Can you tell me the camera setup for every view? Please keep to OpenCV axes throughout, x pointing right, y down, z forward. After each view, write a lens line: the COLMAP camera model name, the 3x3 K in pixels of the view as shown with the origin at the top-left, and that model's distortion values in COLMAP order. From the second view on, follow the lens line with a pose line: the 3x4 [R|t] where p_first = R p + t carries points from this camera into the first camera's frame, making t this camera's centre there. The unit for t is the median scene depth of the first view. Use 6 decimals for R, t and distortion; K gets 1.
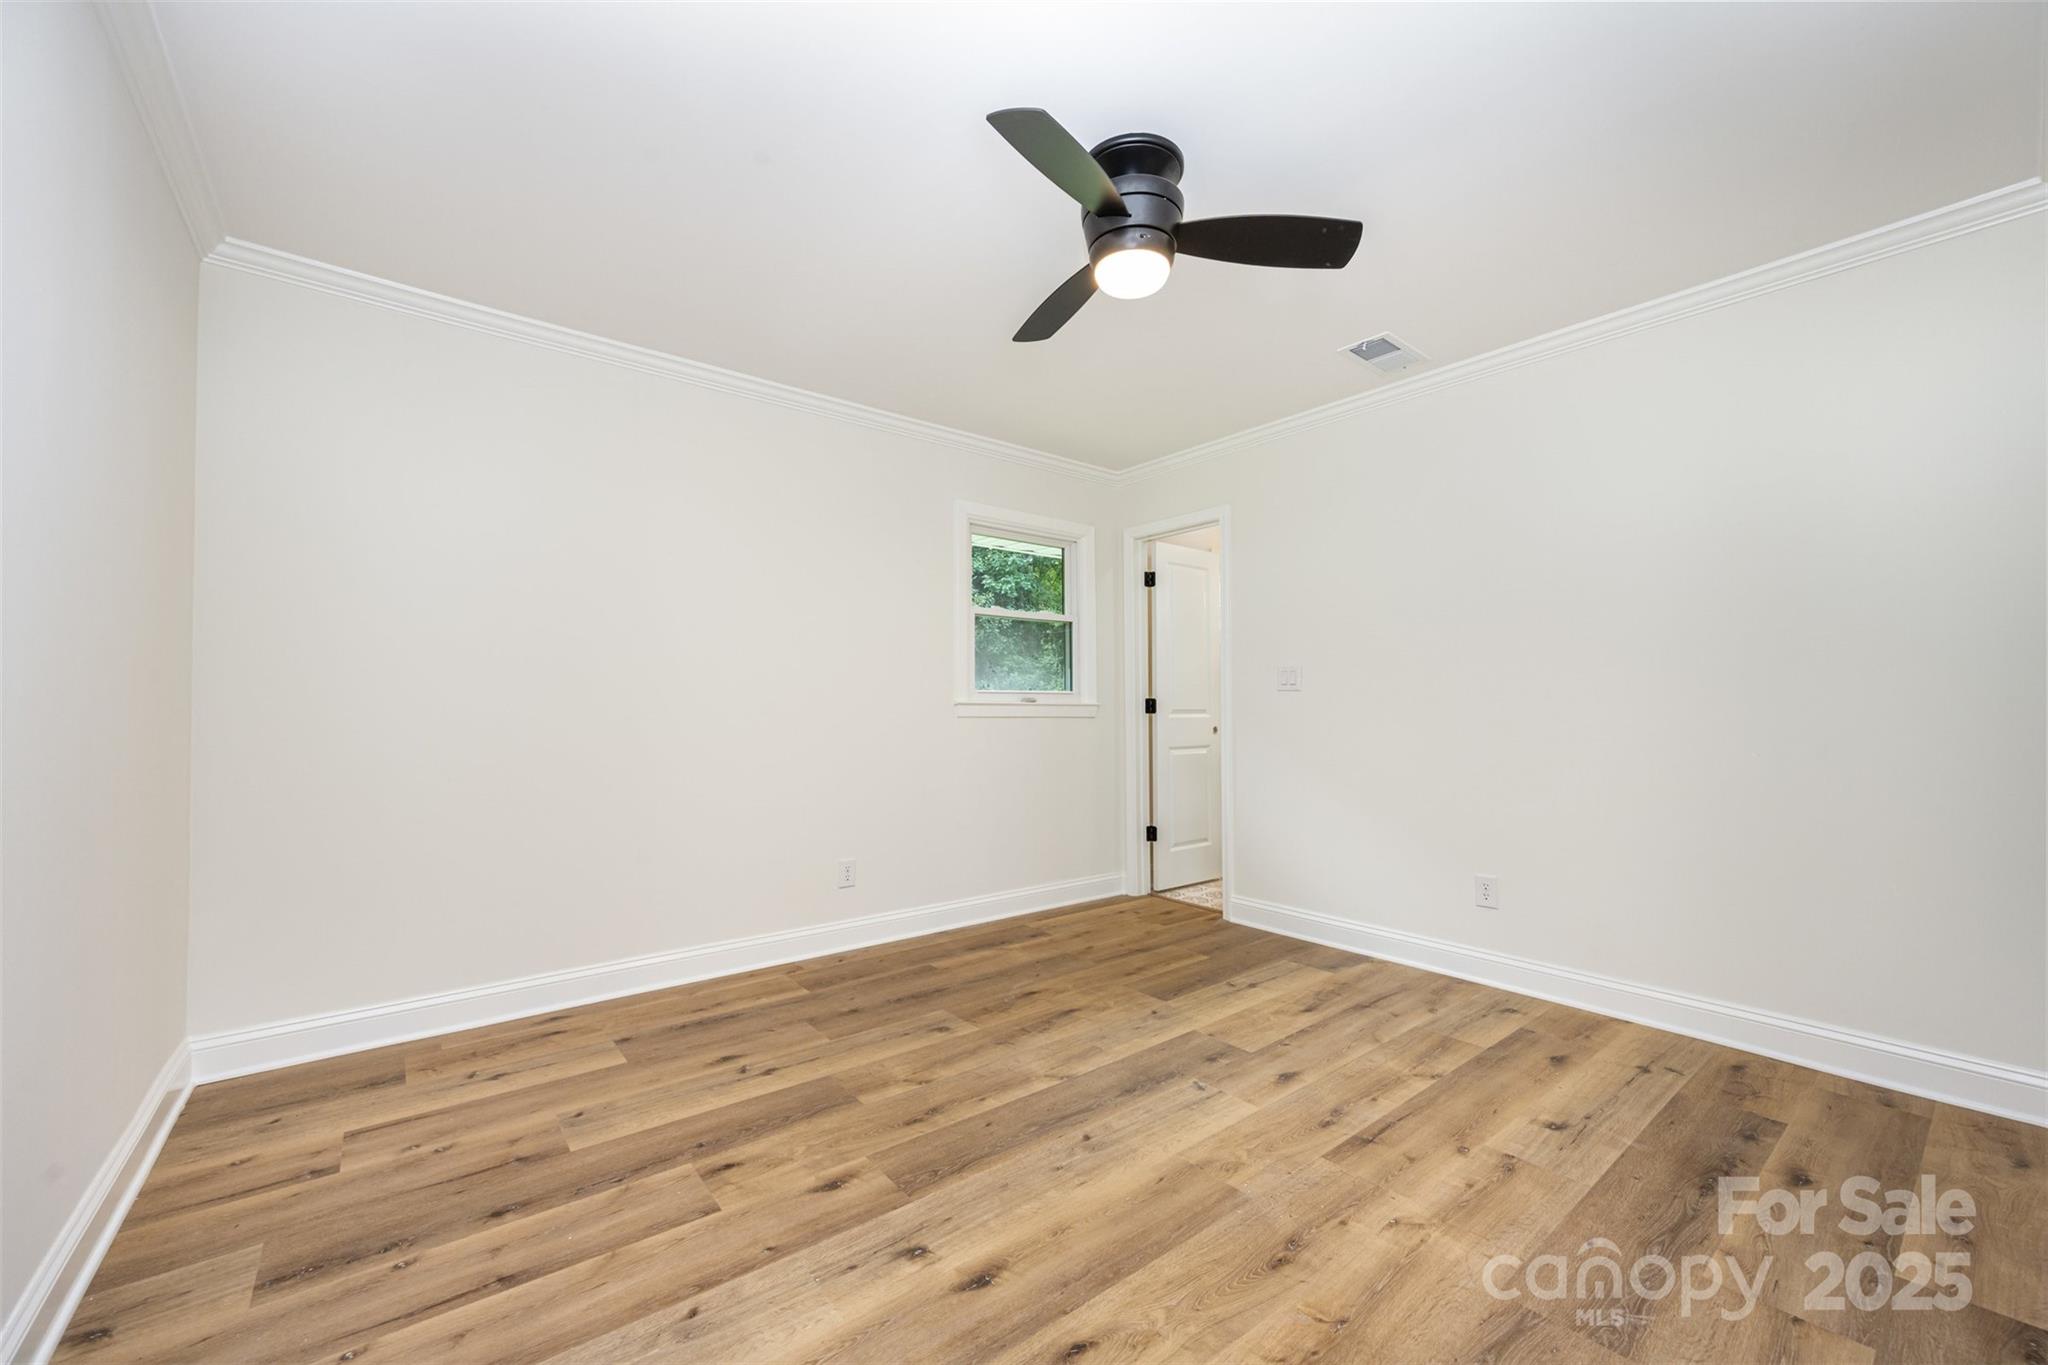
lens RADIAL K [[826.3, 0, 1025.4], [0, 826.3, 727.9], [0, 0, 1]] dist [0.000703, 0.000213]
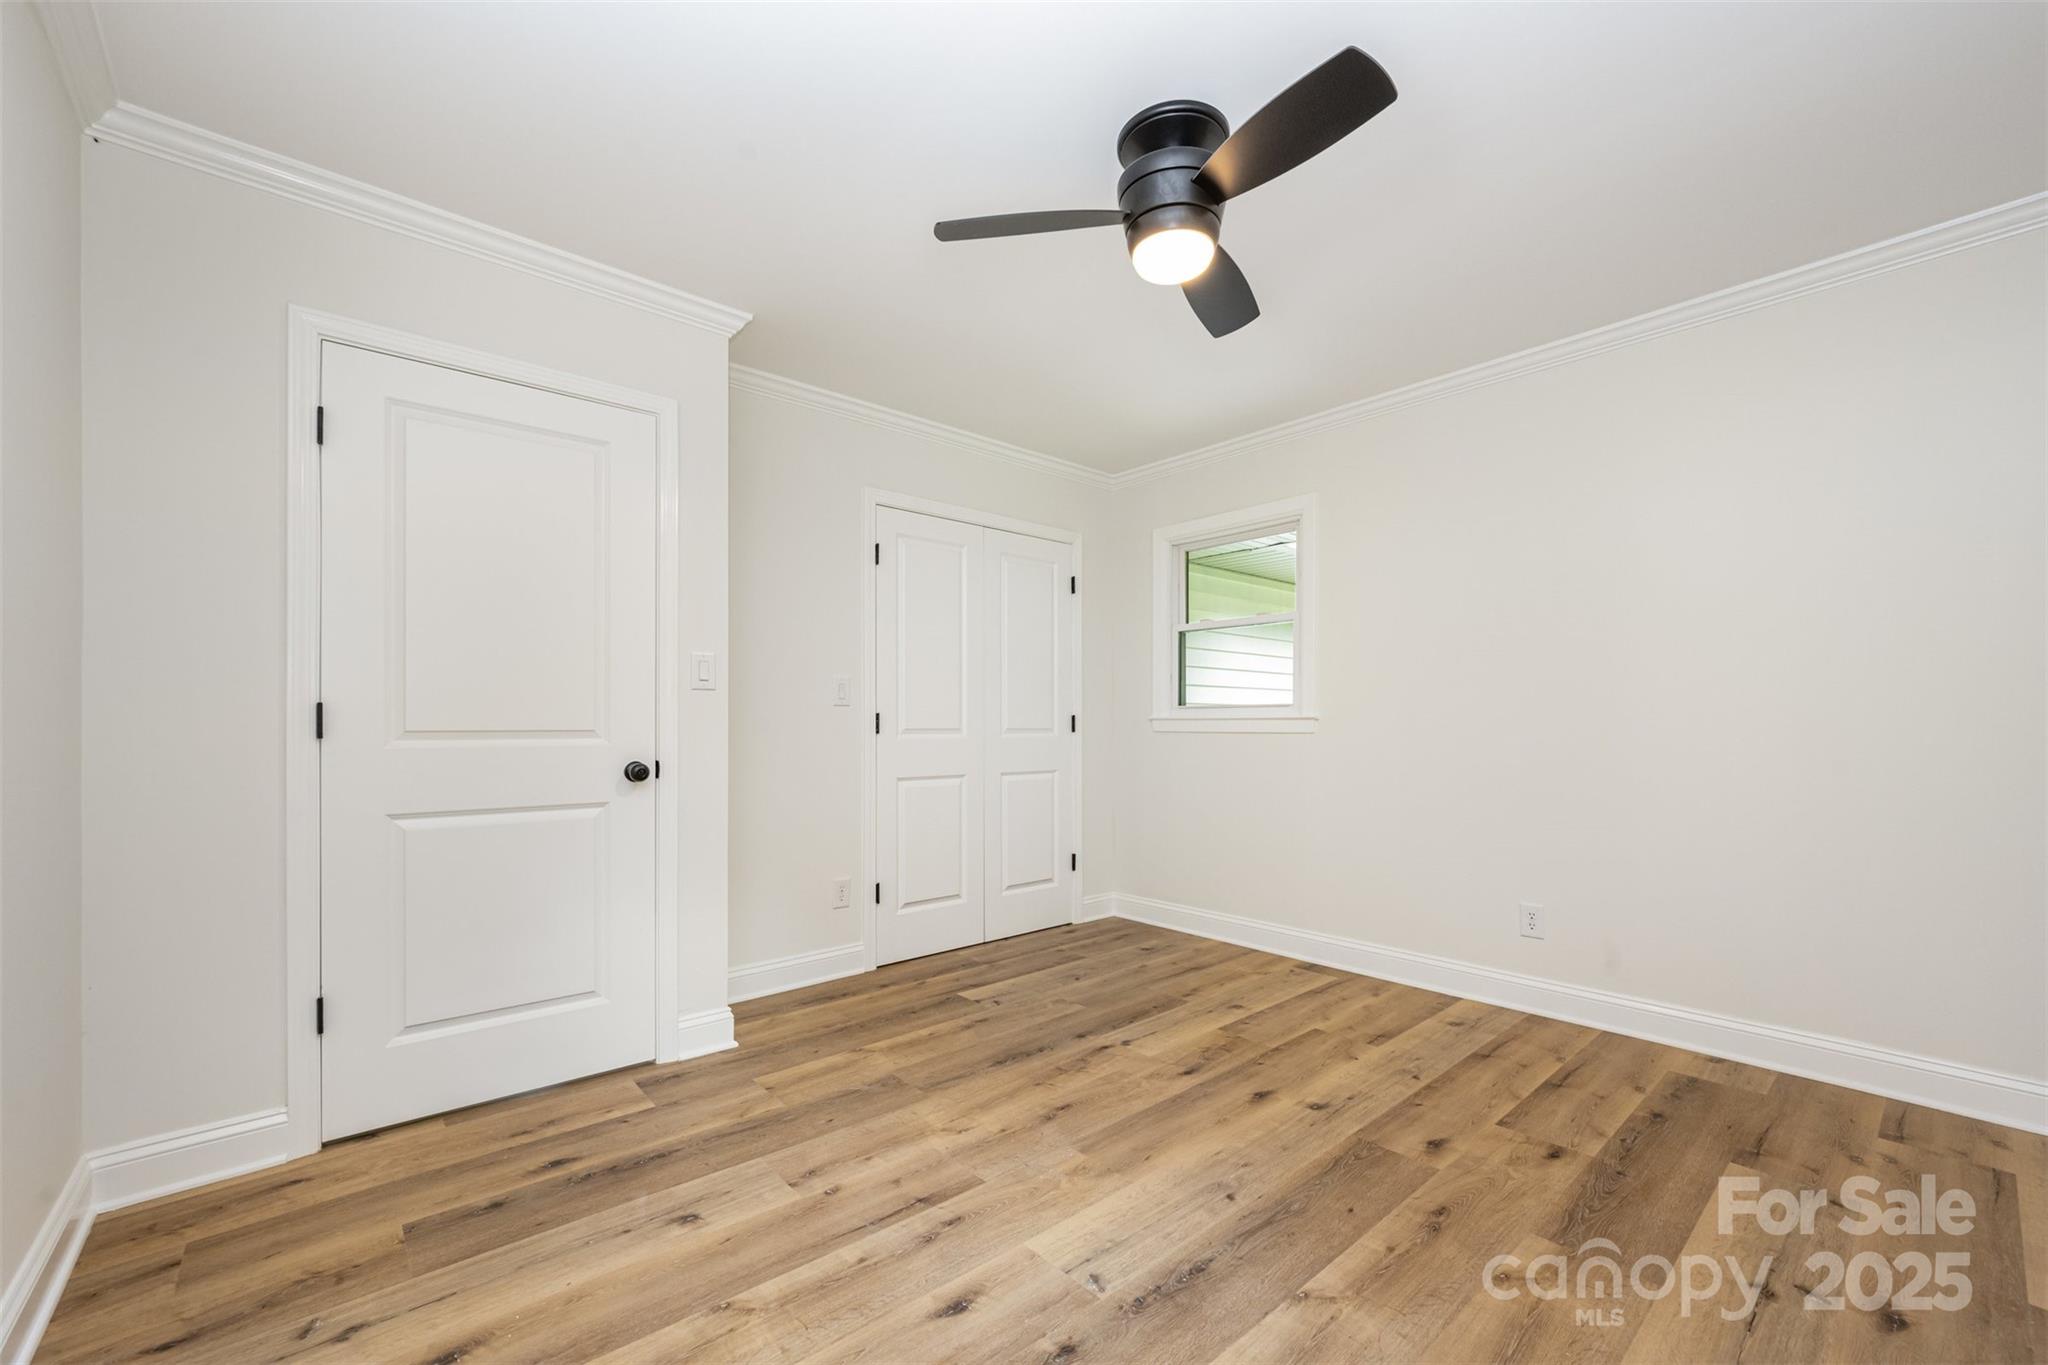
lens RADIAL K [[826.3, 0, 1025.4], [0, 826.3, 727.9], [0, 0, 1]] dist [0.000703, 0.000213]
pose [[-0.999114, 0.003537, -0.041947, 0.356610], [0.002623, 0.999758, 0.021835, -0.041348], [0.042014, 0.021706, -0.998881, 2.005802]]
